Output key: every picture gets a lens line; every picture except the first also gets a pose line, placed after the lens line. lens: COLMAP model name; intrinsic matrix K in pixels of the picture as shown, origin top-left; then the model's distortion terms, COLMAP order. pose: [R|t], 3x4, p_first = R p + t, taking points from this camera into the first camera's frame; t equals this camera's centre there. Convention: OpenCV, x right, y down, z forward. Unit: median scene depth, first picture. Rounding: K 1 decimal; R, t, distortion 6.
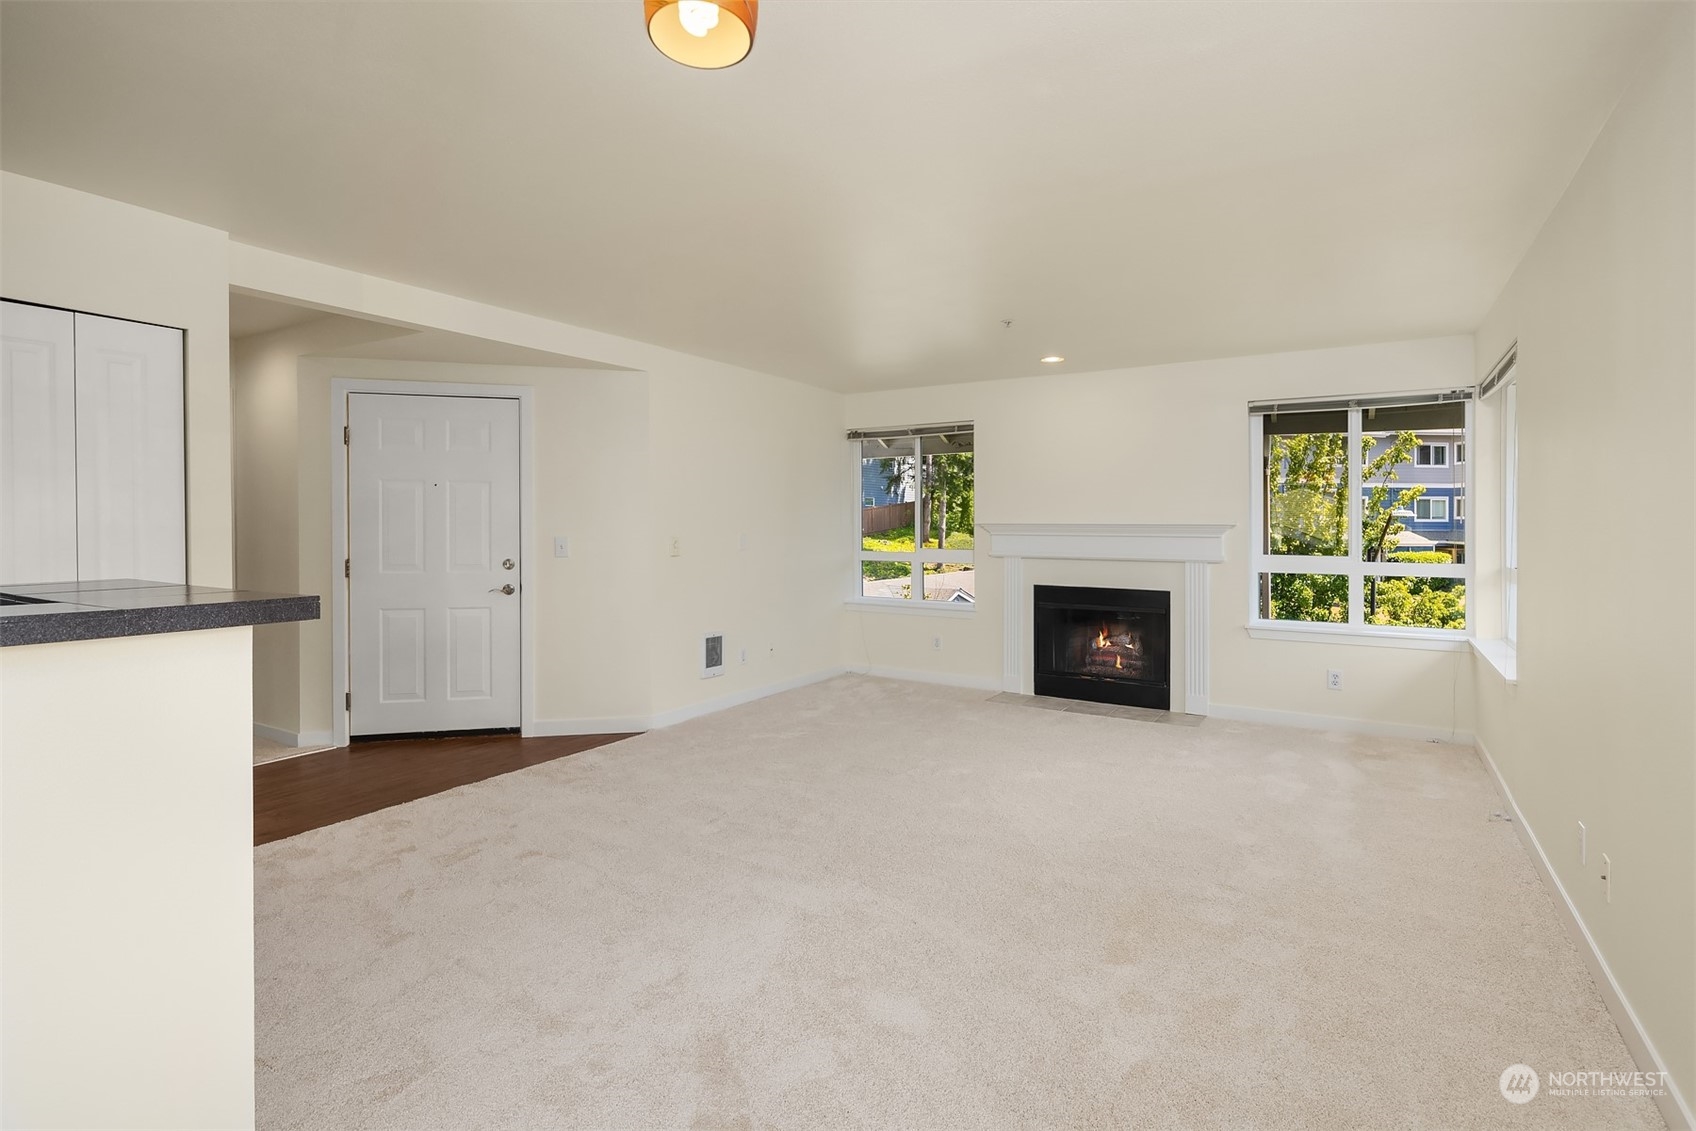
lens RADIAL K [[832.5, 0, 845.7], [0, 832.5, 543.7], [0, 0, 1]] dist [-0.001789, -0.000263]
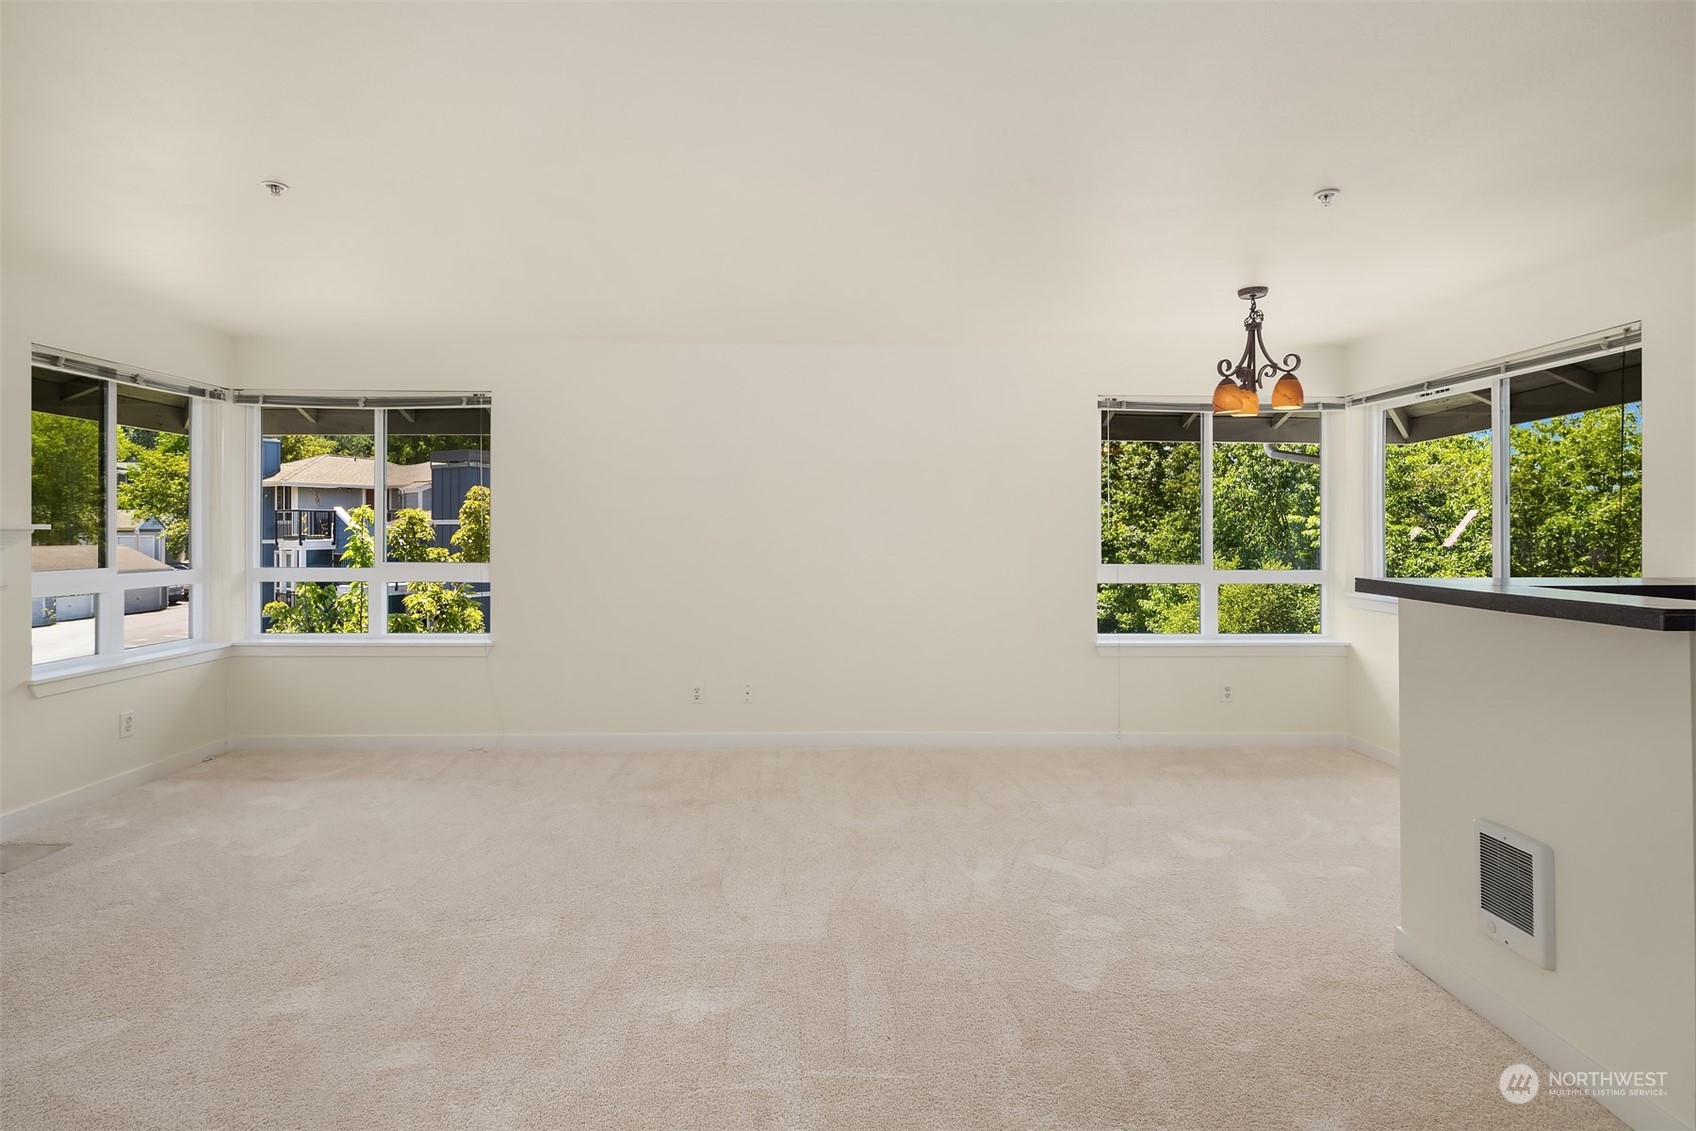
lens RADIAL K [[816.8, 0, 878.6], [0, 816.8, 537.4], [0, 0, 1]] dist [0.017784, -0.000432]
pose [[-0.576007, -0.018072, 0.817245, -0.420998], [0.010132, 0.999521, 0.029244, -0.027612], [-0.817382, 0.025125, -0.575548, 0.781323]]
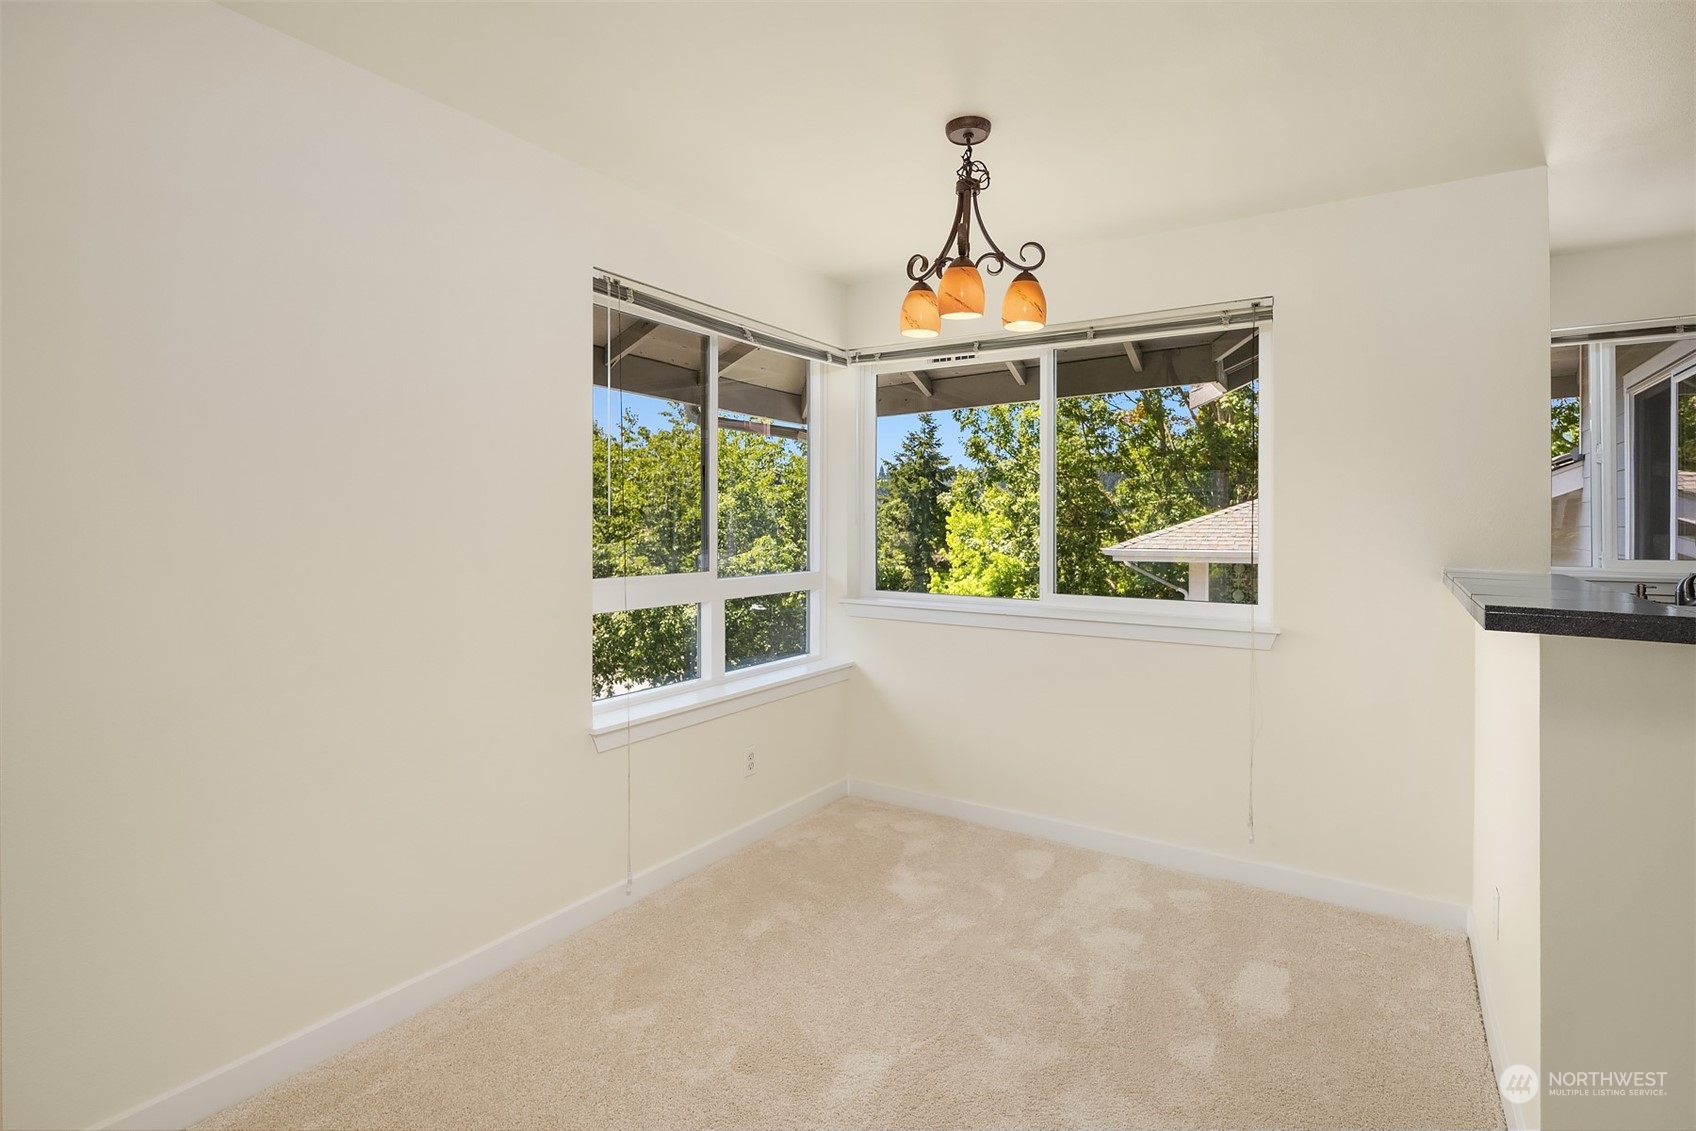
lens RADIAL K [[809.2, 0, 848.1], [0, 809.2, 533.2], [0, 0, 1]] dist [0.001685, -0.000253]
pose [[-0.999907, -0.013411, 0.002343, 0.017719], [-0.013314, 0.999205, 0.037586, -0.018676], [-0.002845, 0.037551, -0.999291, 0.545102]]
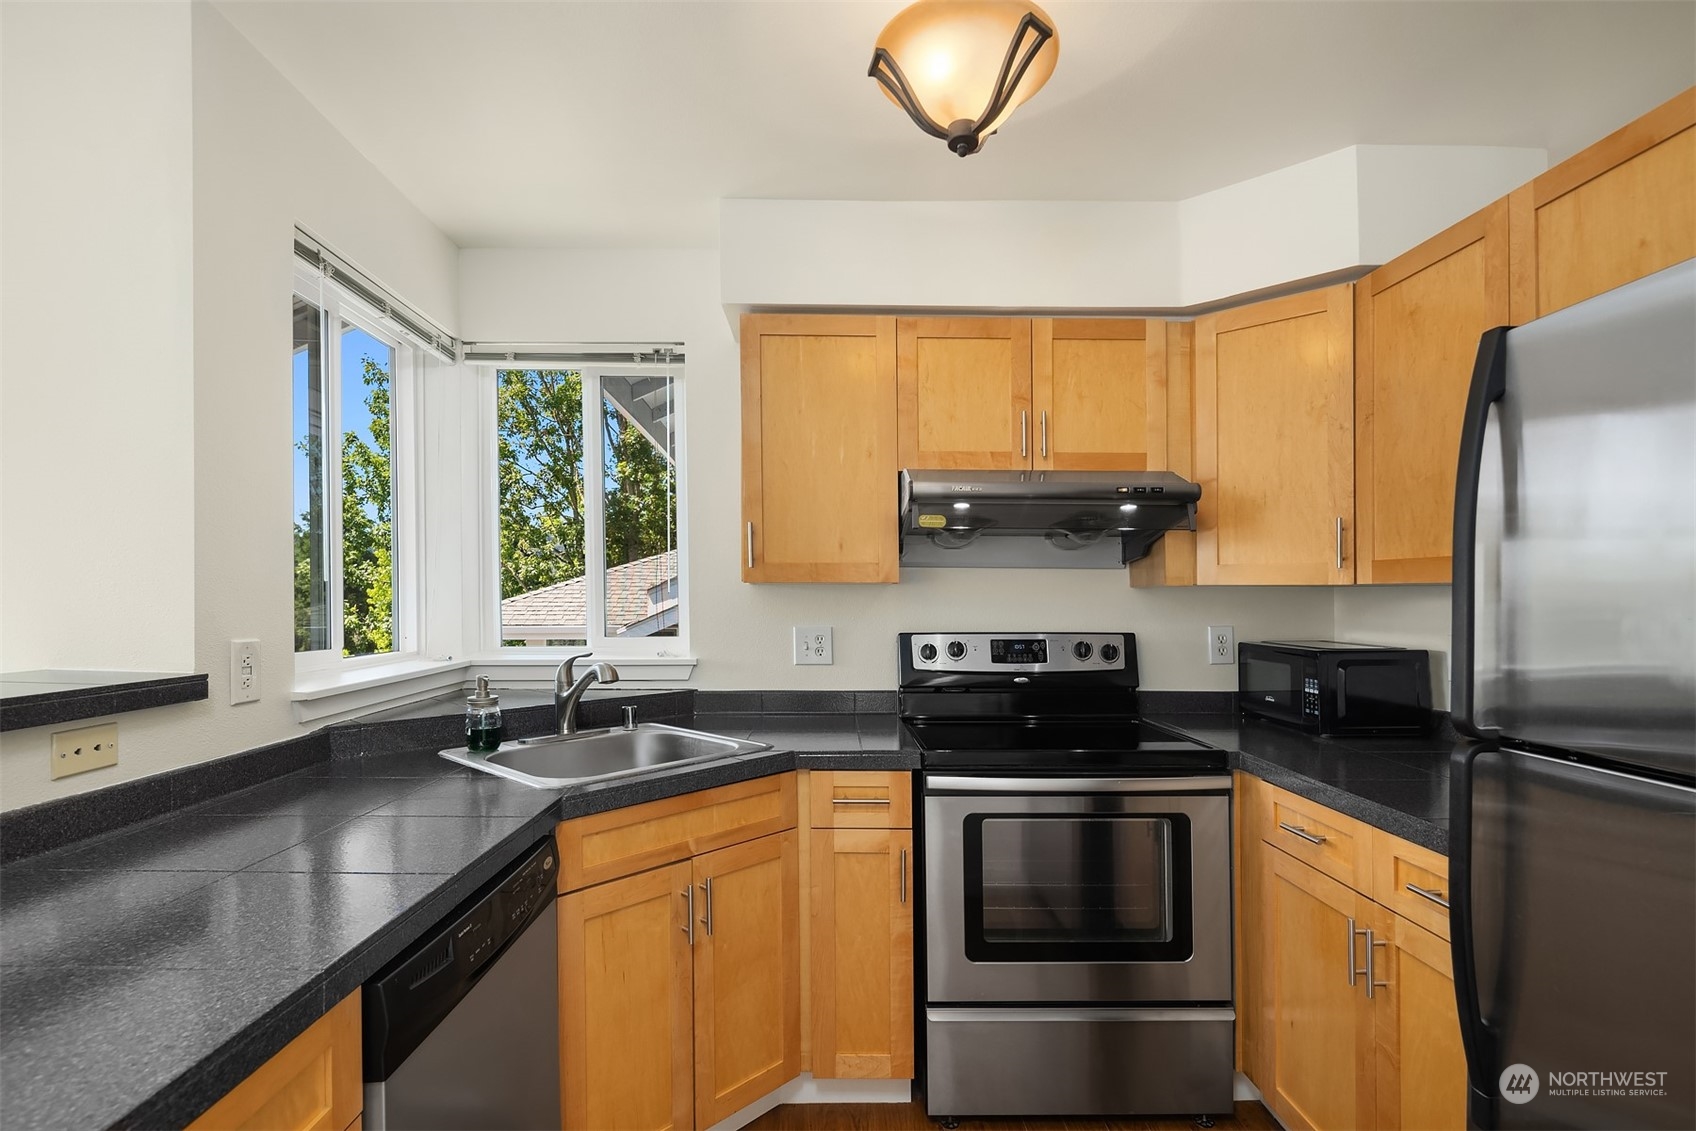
lens RADIAL K [[843.4, 0, 828.1], [0, 843.4, 580.7], [0, 0, 1]] dist [-0.002011, -0.000939]
pose [[-0.829701, -0.026131, -0.557596, -0.387582], [-0.027092, 0.999612, -0.006533, -0.018963], [0.557550, 0.009685, -0.830087, 0.439888]]
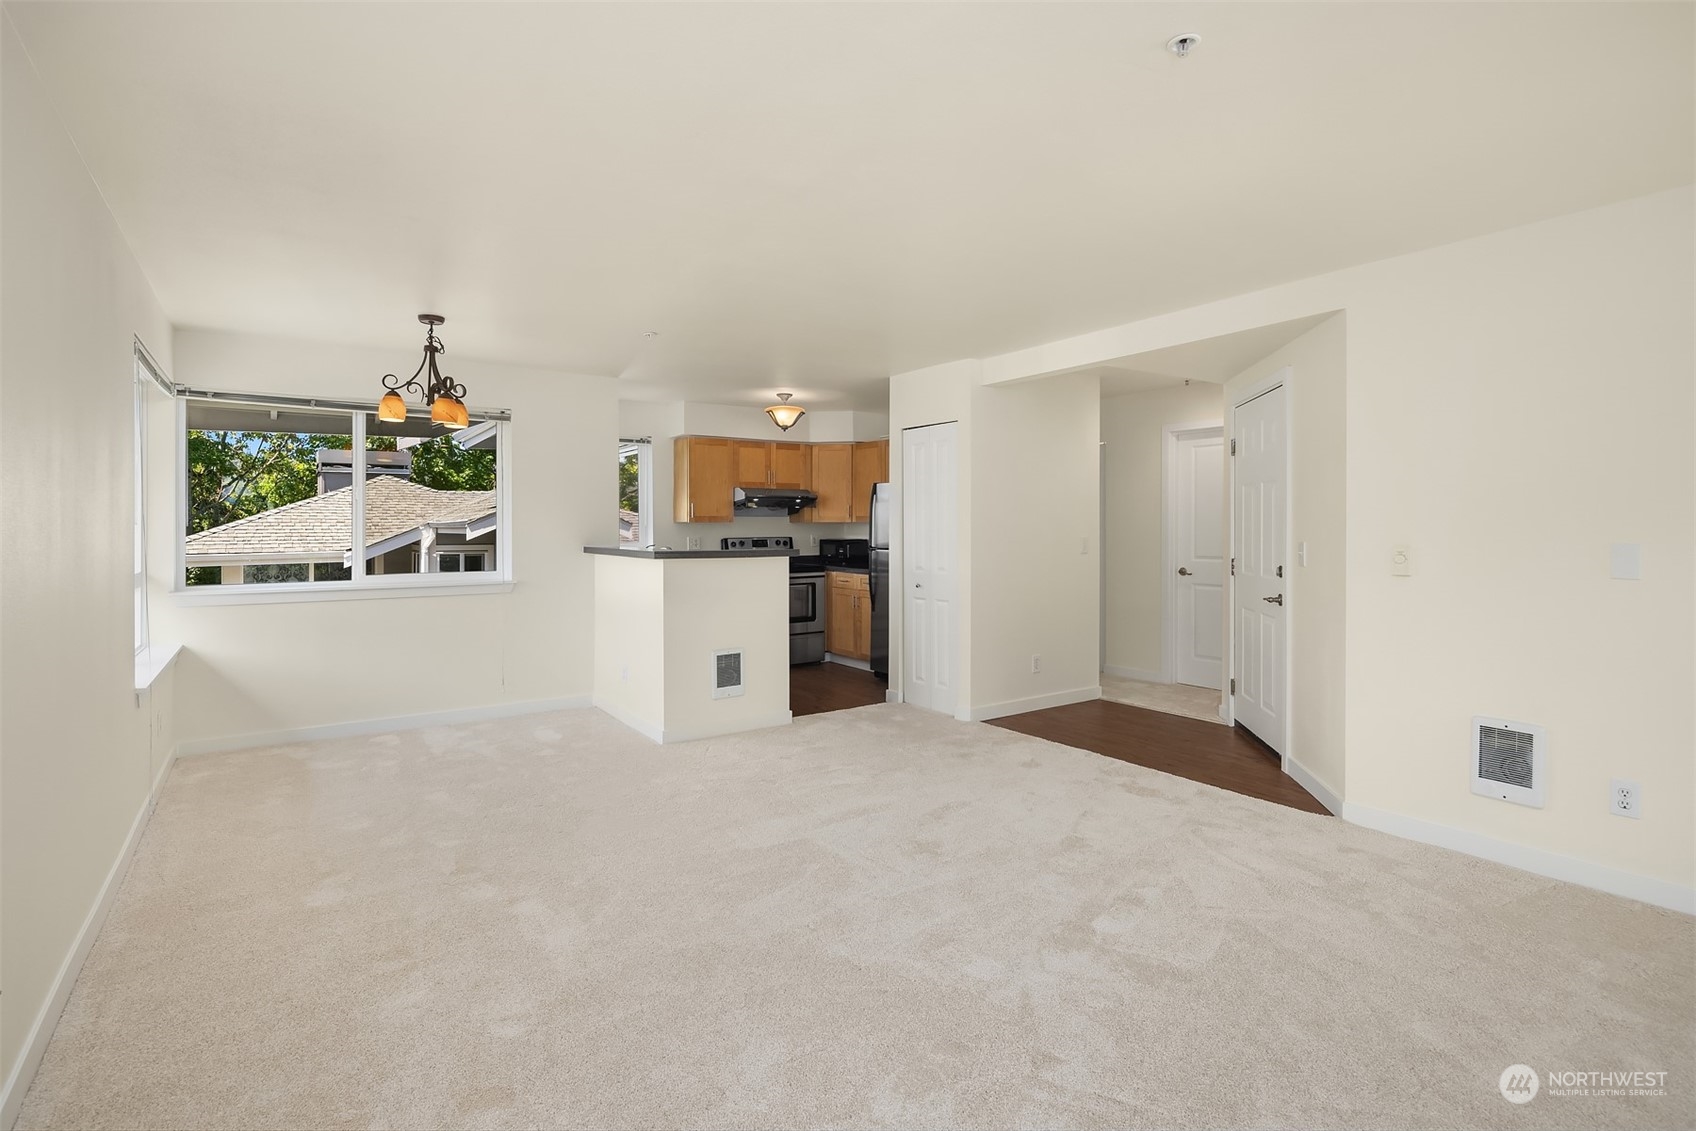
lens RADIAL K [[809.2, 0, 848.1], [0, 809.2, 533.2], [0, 0, 1]] dist [0.001685, -0.000253]
pose [[-0.383682, -0.000782, -0.923465, 0.522205], [-0.022041, 0.999723, 0.008311, -0.018537], [0.923202, 0.023543, -0.383593, 0.798041]]
